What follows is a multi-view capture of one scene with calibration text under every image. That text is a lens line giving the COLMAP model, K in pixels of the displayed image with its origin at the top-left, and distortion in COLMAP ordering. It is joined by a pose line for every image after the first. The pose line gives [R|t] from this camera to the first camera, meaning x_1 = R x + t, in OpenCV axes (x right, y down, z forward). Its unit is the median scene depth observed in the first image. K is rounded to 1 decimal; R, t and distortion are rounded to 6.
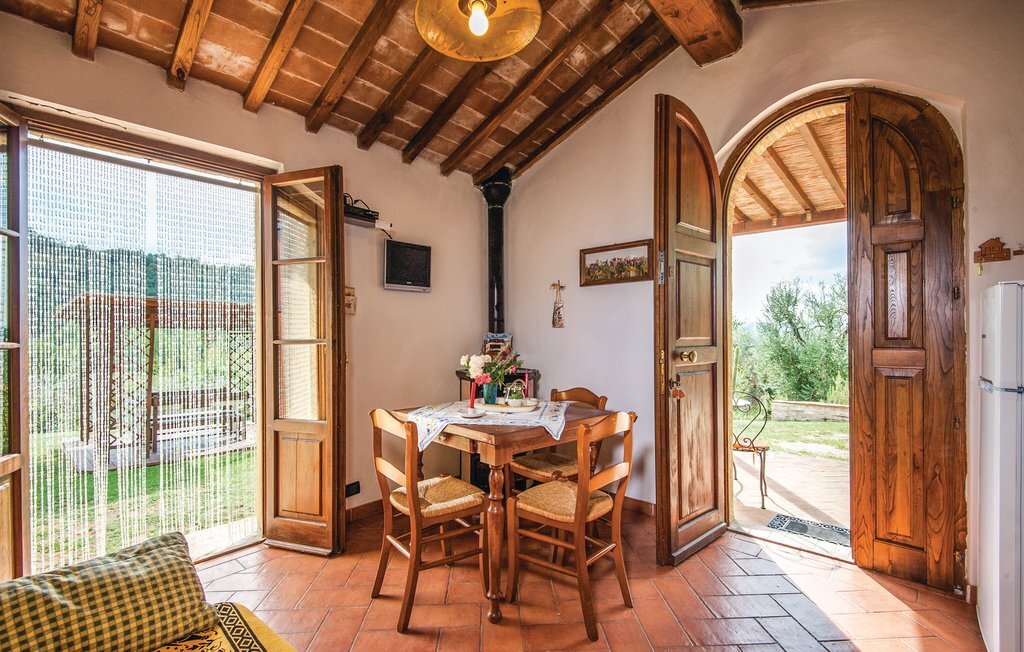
lens RADIAL K [[469.5, 0, 506.5], [0, 469.5, 337.4], [0, 0, 1]] dist [-0.001772, -0.000492]
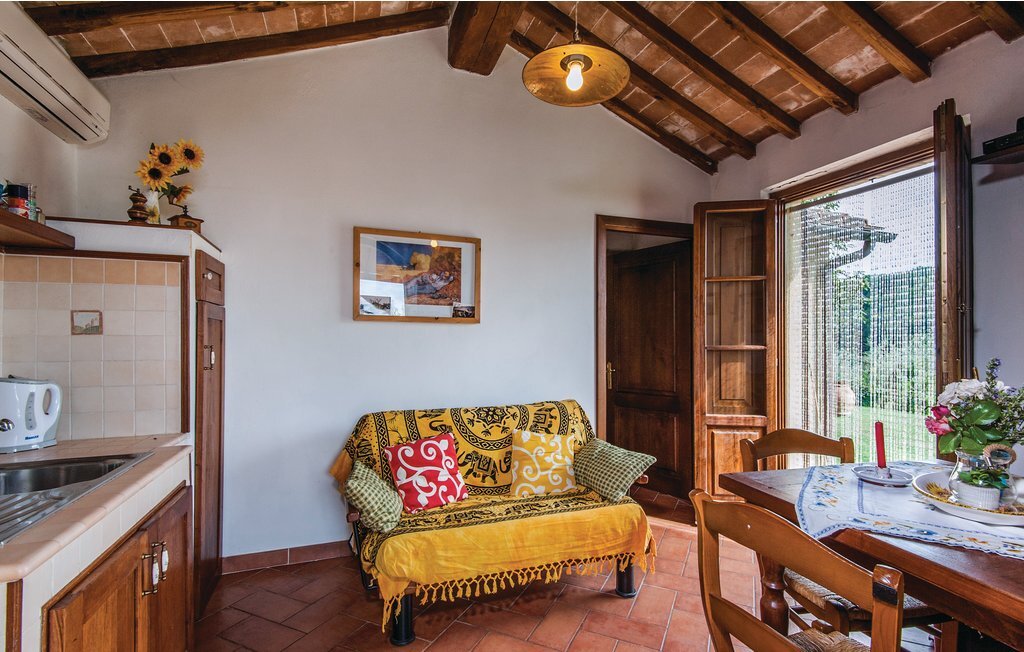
lens RADIAL K [[469.5, 0, 506.5], [0, 469.5, 337.4], [0, 0, 1]] dist [-0.001772, -0.000492]
pose [[-0.482960, -0.001618, -0.875641, 0.326720], [-0.002737, 0.999996, -0.000338, -0.008712], [0.875638, 0.002233, -0.482963, 0.441576]]
